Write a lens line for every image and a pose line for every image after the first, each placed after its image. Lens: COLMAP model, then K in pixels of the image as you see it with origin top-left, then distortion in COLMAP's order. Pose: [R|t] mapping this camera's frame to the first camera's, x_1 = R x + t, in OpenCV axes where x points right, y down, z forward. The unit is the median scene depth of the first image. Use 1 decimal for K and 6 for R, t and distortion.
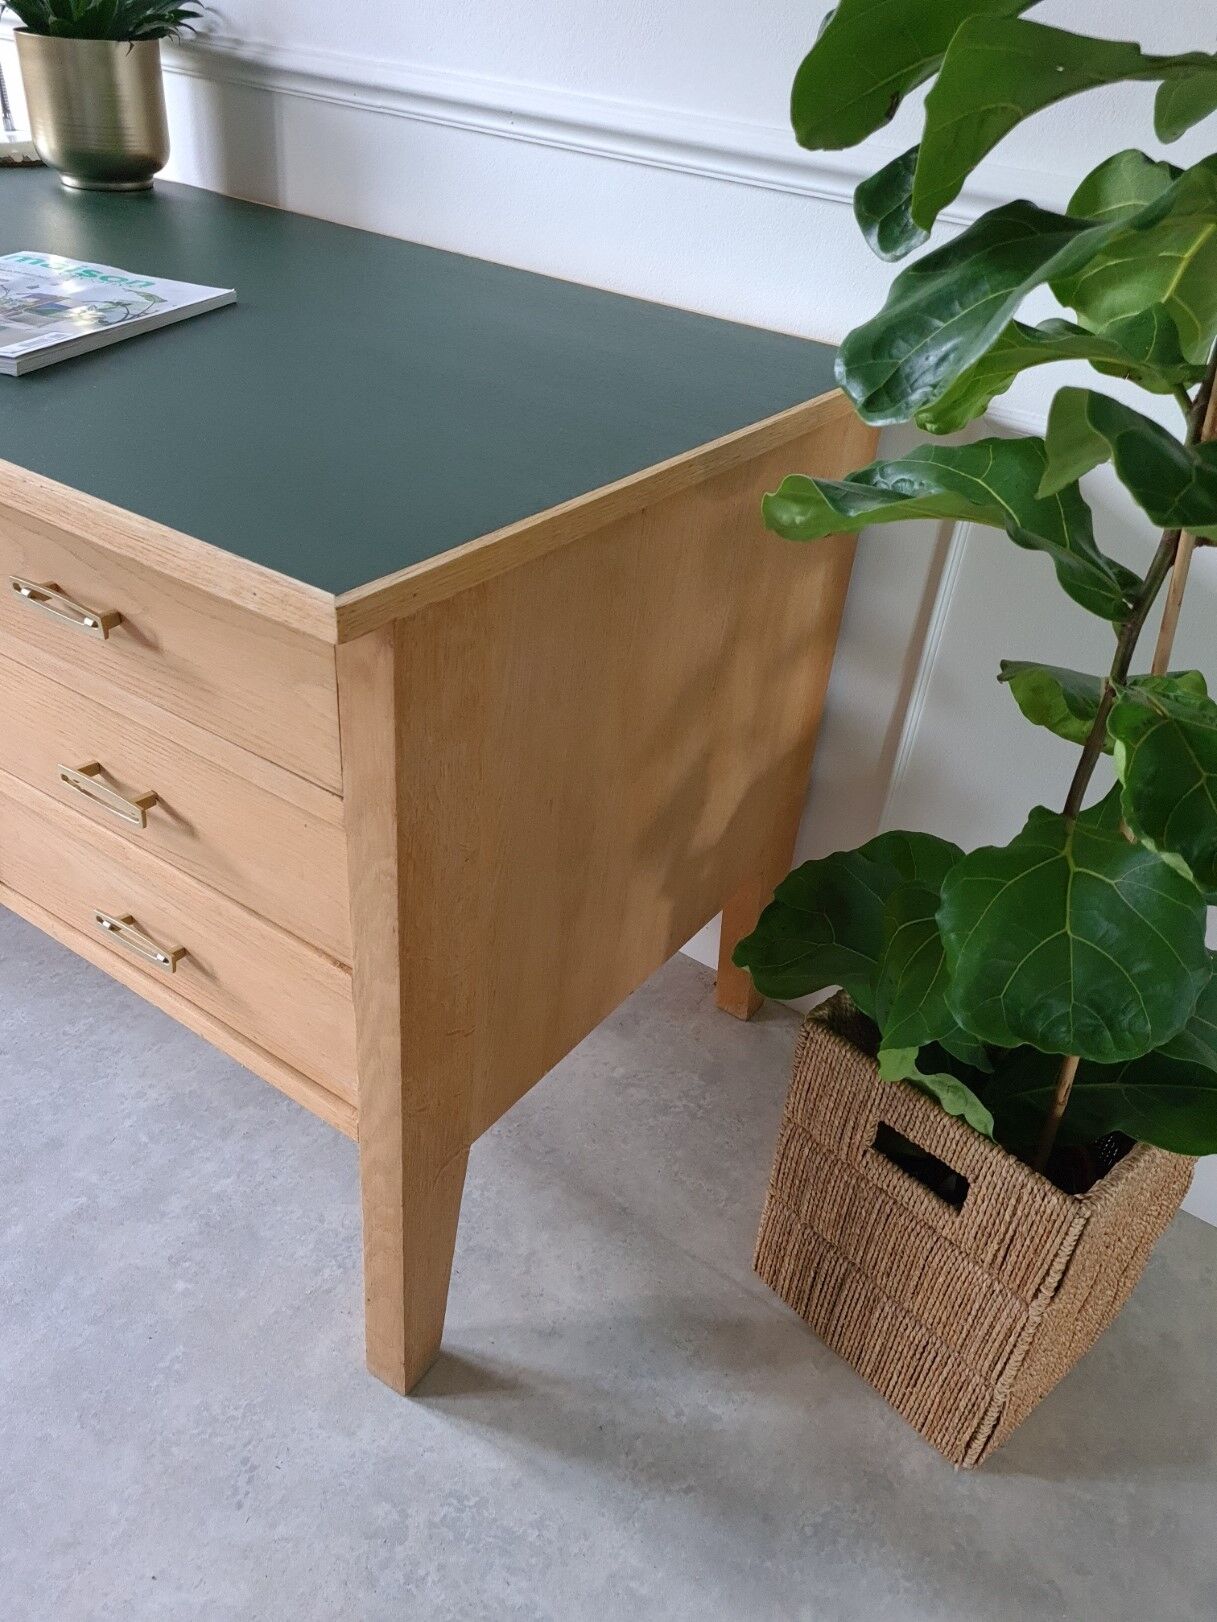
lens RADIAL K [[1225.3, 0, 645.8], [0, 1225.3, 813.3], [0, 0, 1]] dist [0.057269, -0.057971]
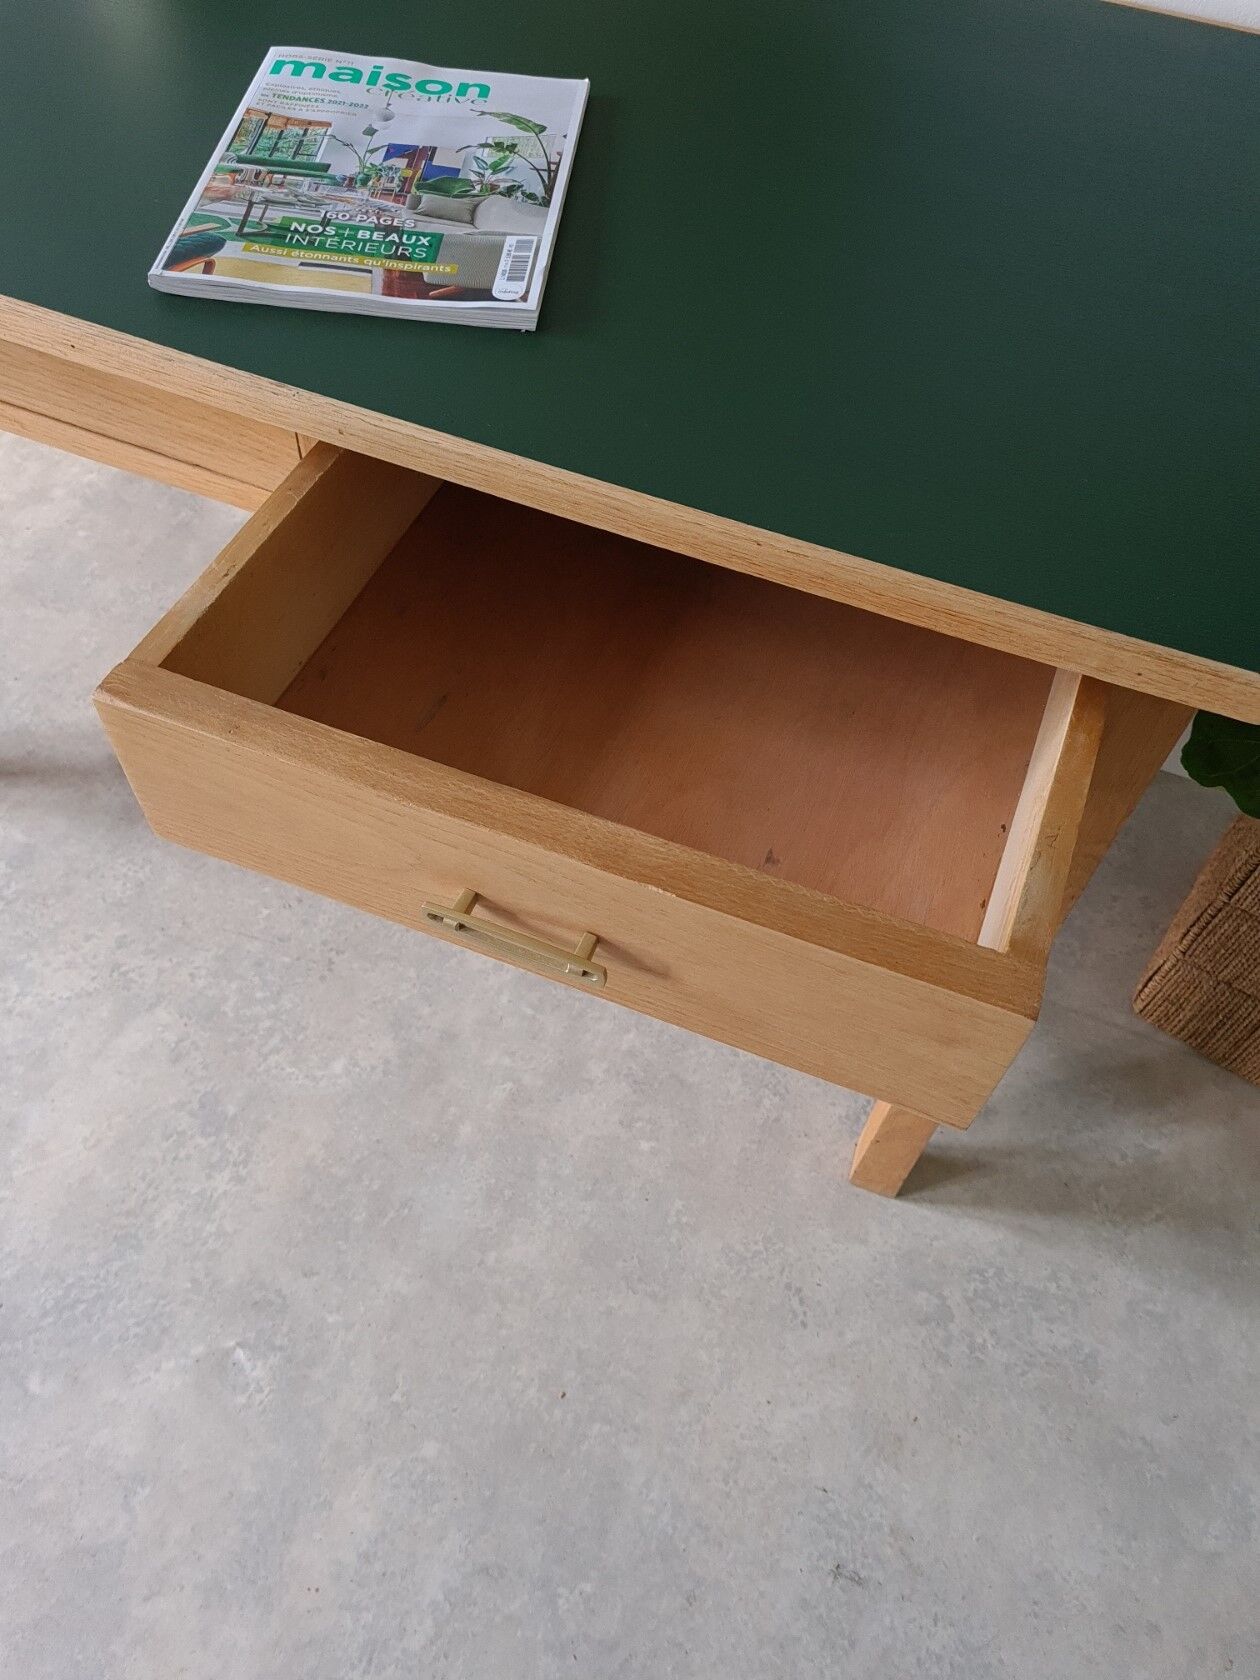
lens RADIAL K [[1269.1, 0, 645.6], [0, 1269.1, 838.5], [0, 0, 1]] dist [0.057269, -0.057971]
pose [[0.976224, -0.194214, 0.096270, -0.453172], [0.147413, 0.920434, 0.362036, -0.265181], [-0.158922, -0.339236, 0.927180, 0.090015]]
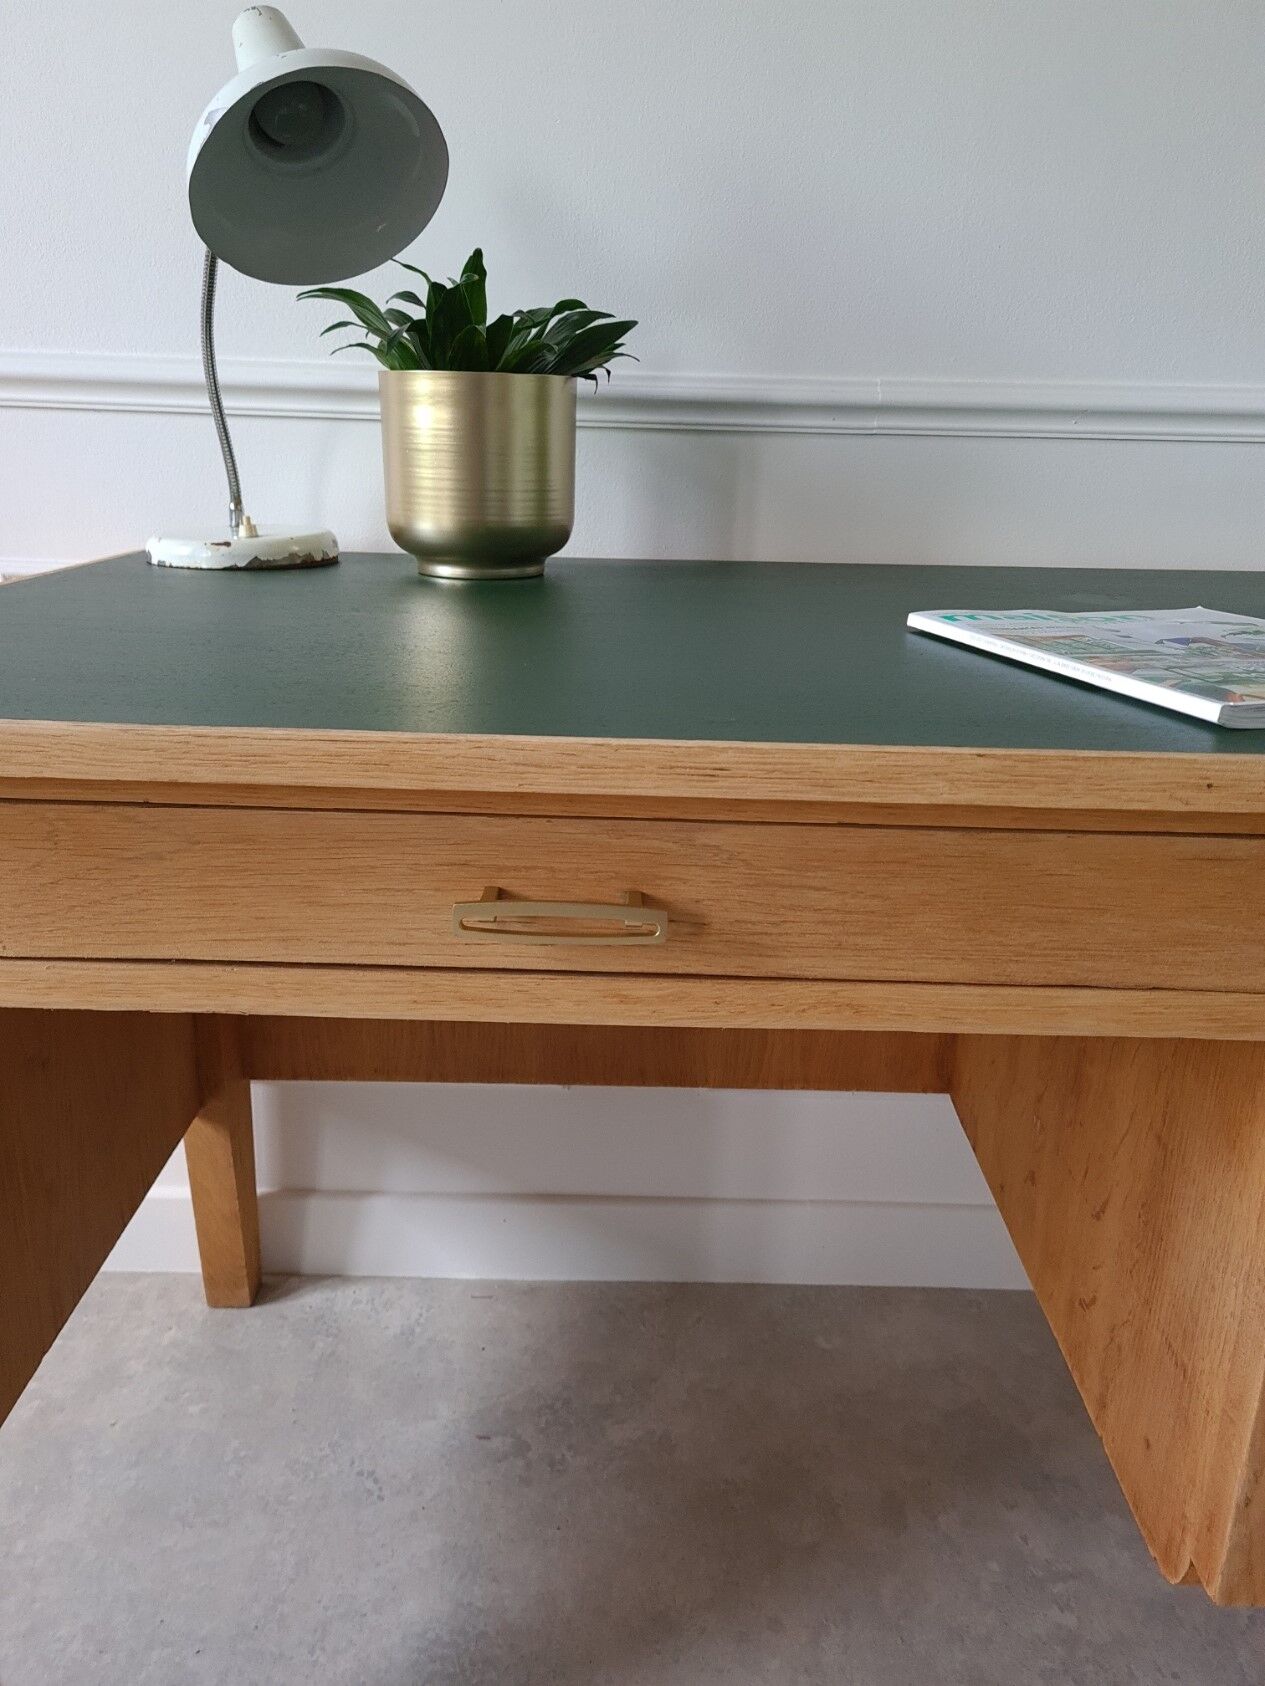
lens RADIAL K [[1273.7, 0, 630.8], [0, 1273.7, 816.1], [0, 0, 1]] dist [0.057269, -0.057971]
pose [[0.827401, -0.227774, 0.513348, -1.040739], [0.357942, 0.918230, -0.169501, -0.288529], [-0.432764, 0.323994, 0.841275, 0.511926]]
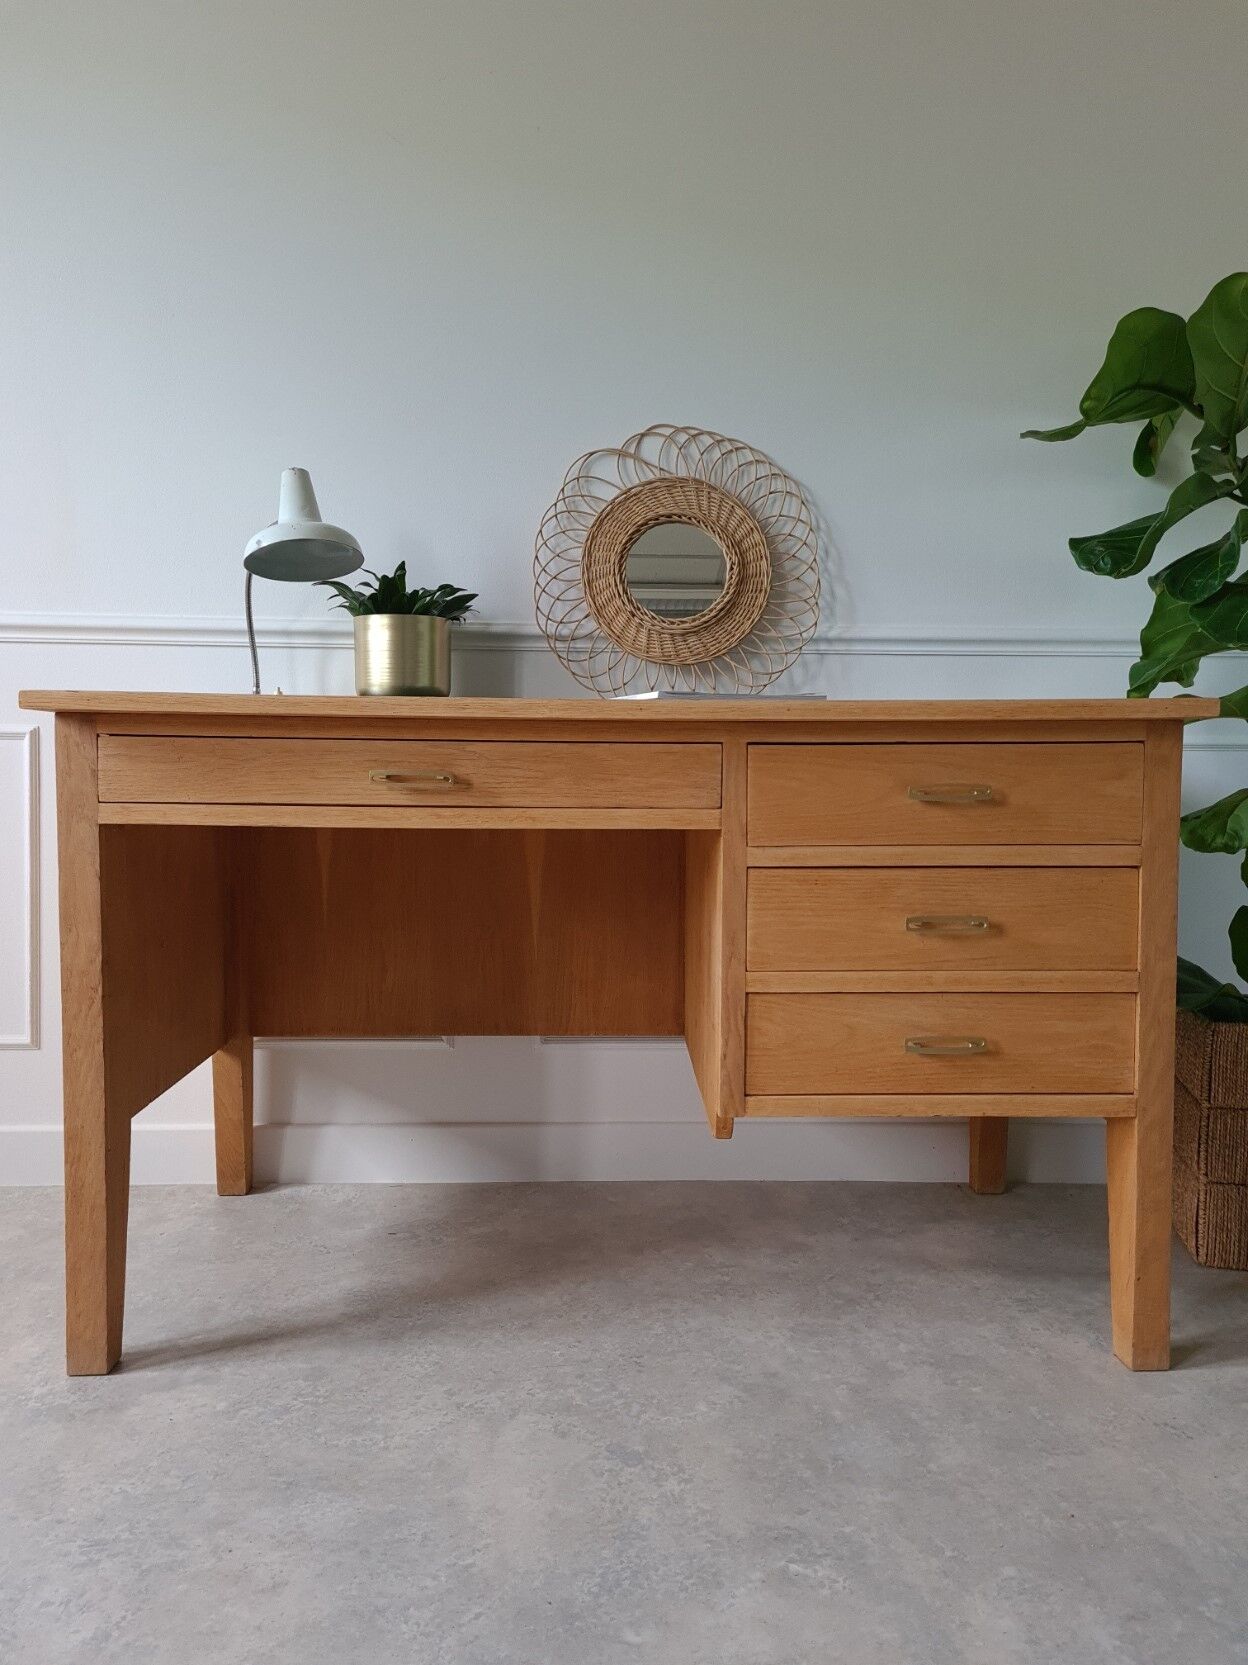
lens RADIAL K [[1257.8, 0, 628.4], [0, 1257.8, 817.2], [0, 0, 1]] dist [0.057269, -0.057971]
pose [[0.808147, -0.104616, 0.579615, -1.388619], [0.384704, 0.838930, -0.384966, 0.274571], [-0.445983, 0.534090, 0.718225, -0.043804]]
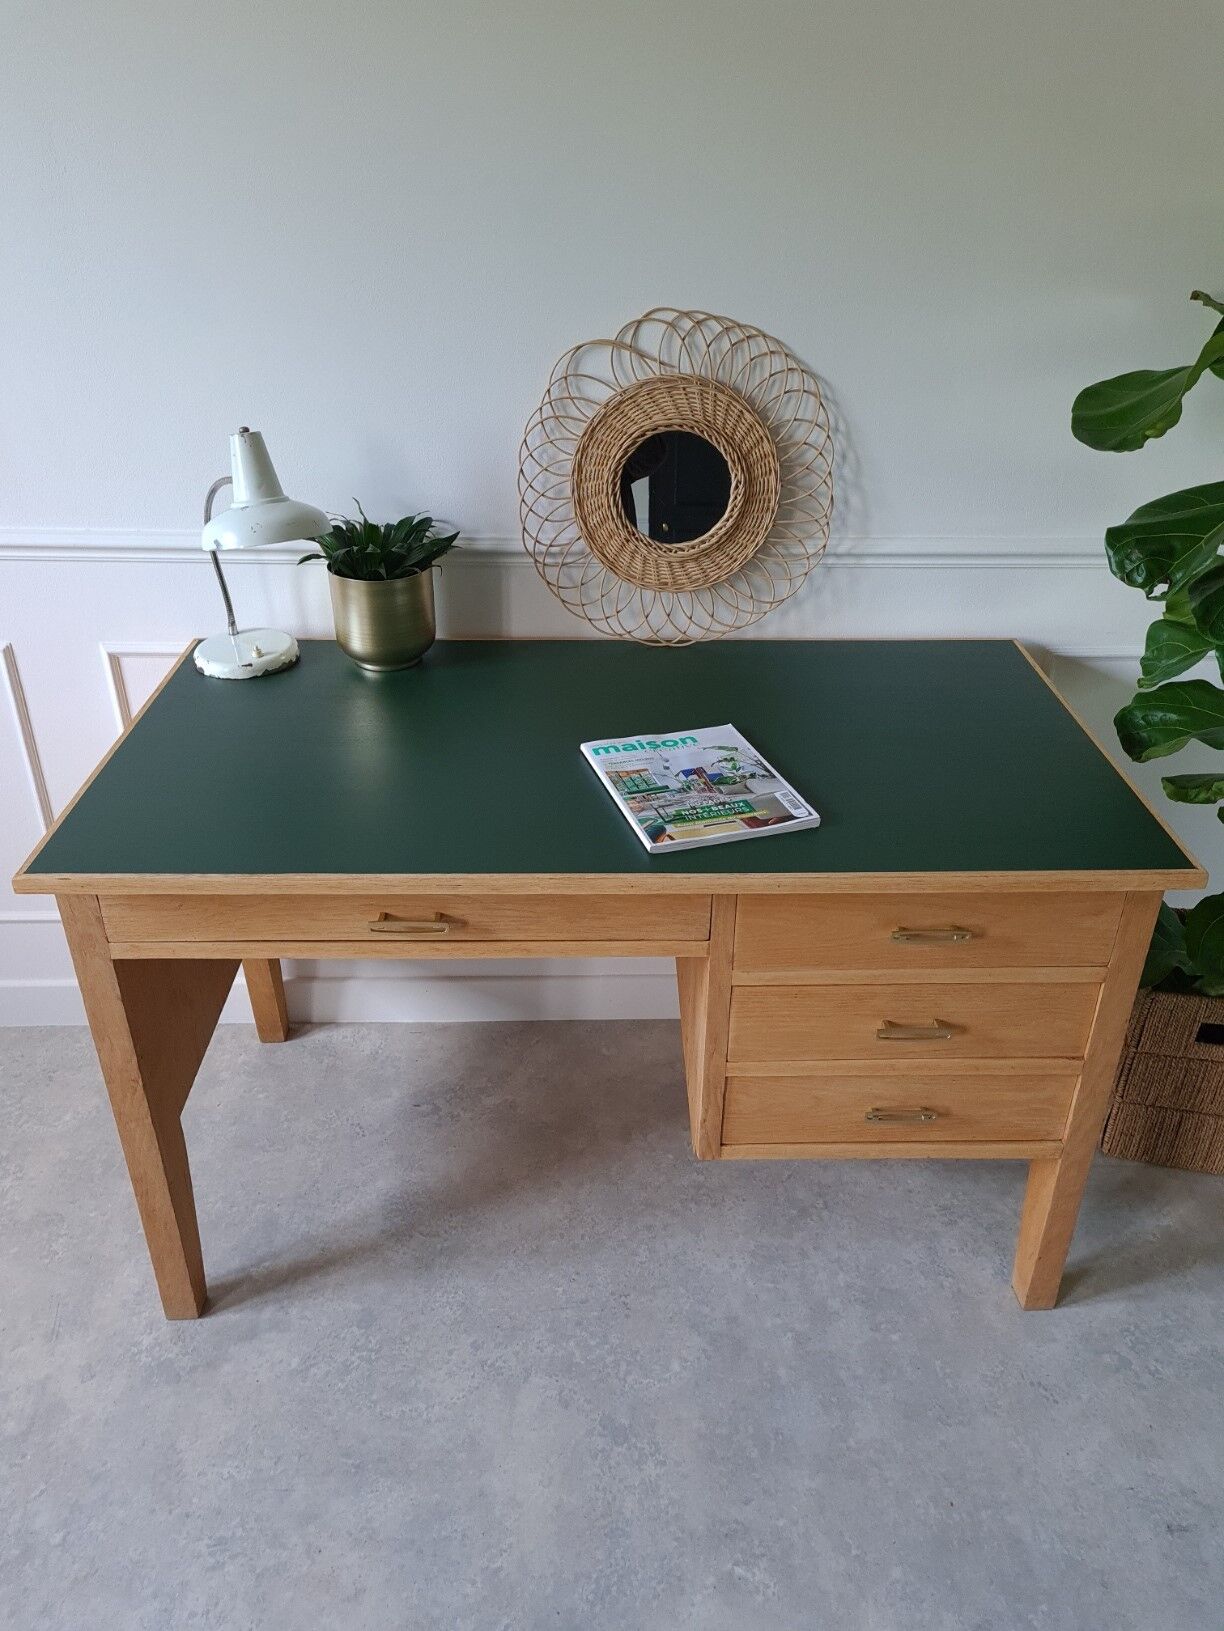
lens RADIAL K [[1232.1, 0, 624.2], [0, 1232.1, 805.4], [0, 0, 1]] dist [0.057269, -0.057971]
pose [[0.809588, -0.352598, 0.469300, -1.195328], [0.379011, 0.924494, 0.040768, -0.433185], [-0.448239, 0.144865, 0.882097, -0.308270]]
